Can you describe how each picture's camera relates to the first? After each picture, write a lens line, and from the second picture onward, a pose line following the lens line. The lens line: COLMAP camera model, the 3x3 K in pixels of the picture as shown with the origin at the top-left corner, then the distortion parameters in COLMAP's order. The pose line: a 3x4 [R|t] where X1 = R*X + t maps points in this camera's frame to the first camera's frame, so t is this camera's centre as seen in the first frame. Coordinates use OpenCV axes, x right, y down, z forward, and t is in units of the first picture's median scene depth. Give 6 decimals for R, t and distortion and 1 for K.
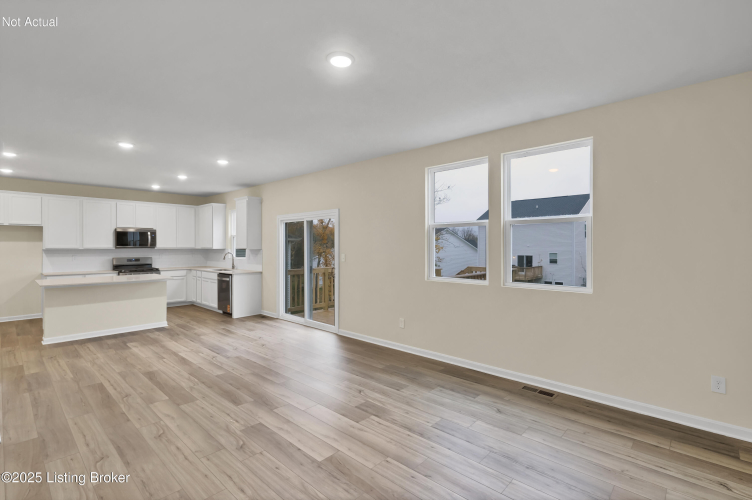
lens RADIAL K [[350.0, 0, 379.5], [0, 350.0, 247.6], [0, 0, 1]] dist [0.001077, 0.000445]
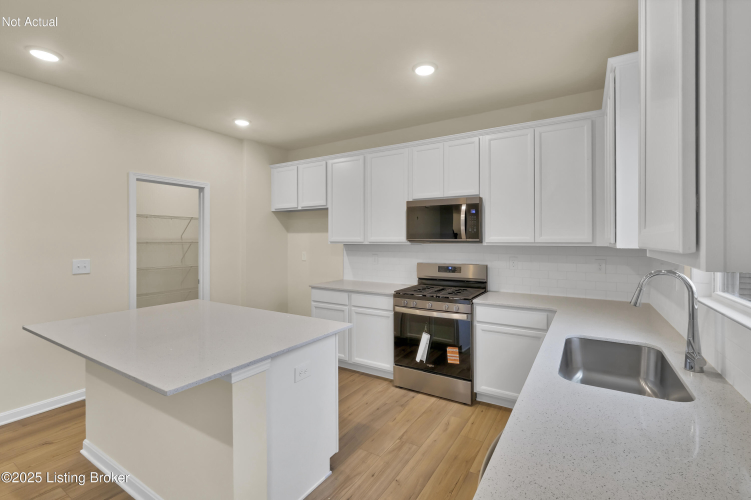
lens RADIAL K [[338.5, 0, 378.8], [0, 338.5, 240.8], [0, 0, 1]] dist [-0.000583, 0.000013]
pose [[0.191329, -0.003314, -0.981520, -0.478675], [-0.007405, 0.999961, -0.004820, 0.002358], [0.981498, 0.008191, 0.191297, 1.371668]]
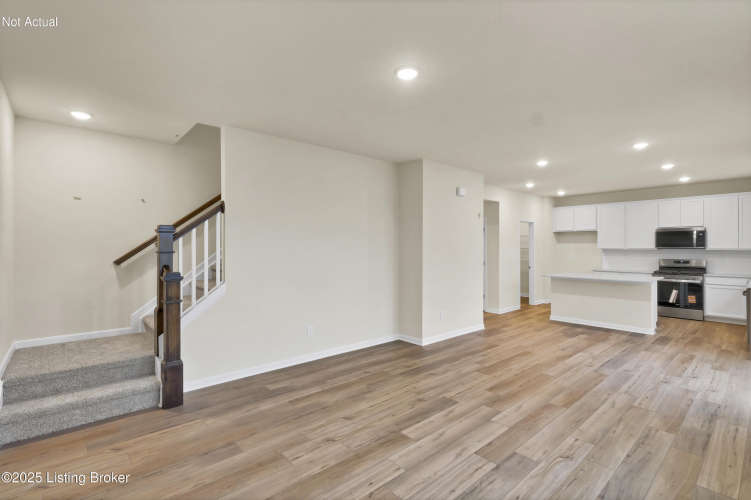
lens RADIAL K [[349.6, 0, 379.0], [0, 349.6, 247.6], [0, 0, 1]] dist [0.001077, 0.000445]
pose [[-0.098130, 0.000058, -0.995174, 0.476204], [-0.004077, 0.999992, 0.000460, 0.001042], [0.995165, 0.004103, -0.098129, 0.503450]]
